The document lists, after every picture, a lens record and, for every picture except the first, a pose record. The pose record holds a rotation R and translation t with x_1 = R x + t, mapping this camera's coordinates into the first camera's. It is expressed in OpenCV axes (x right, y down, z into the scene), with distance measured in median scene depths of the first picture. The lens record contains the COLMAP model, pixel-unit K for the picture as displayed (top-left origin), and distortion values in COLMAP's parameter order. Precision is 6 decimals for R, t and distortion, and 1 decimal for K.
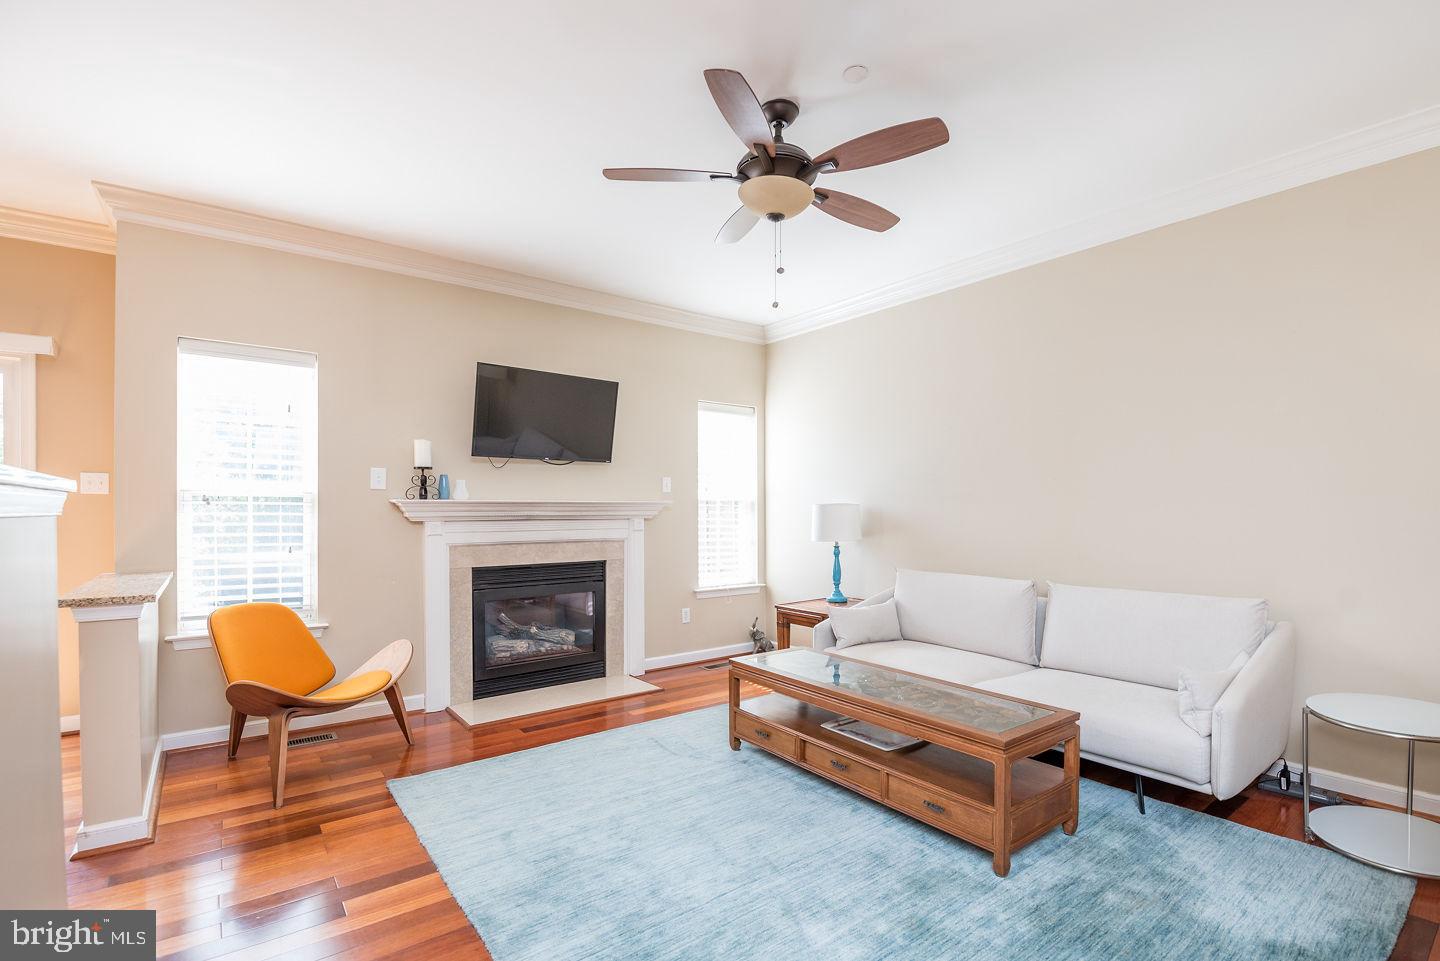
lens RADIAL K [[635.1, 0, 720.0], [0, 635.1, 480.5], [0, 0, 1]] dist [0.000984, 0.000120]
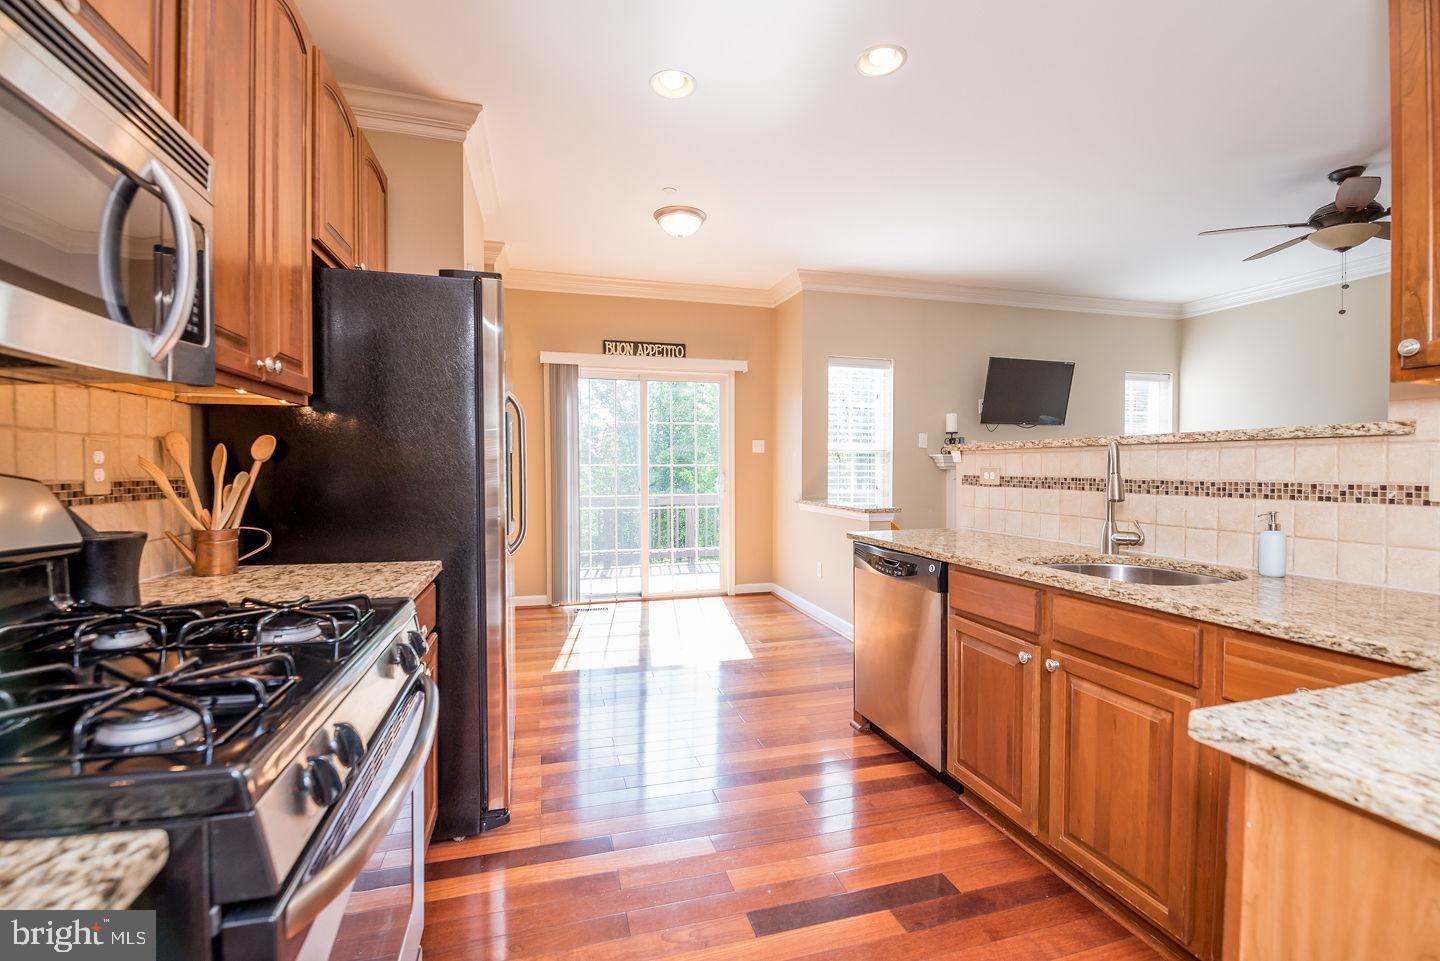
lens RADIAL K [[635.1, 0, 720.0], [0, 635.1, 480.5], [0, 0, 1]] dist [0.000984, 0.000120]
pose [[0.932812, -0.000644, -0.360362, -0.439519], [0.015056, 0.999195, 0.037188, 0.026986], [0.360048, -0.040115, 0.932071, -0.552784]]
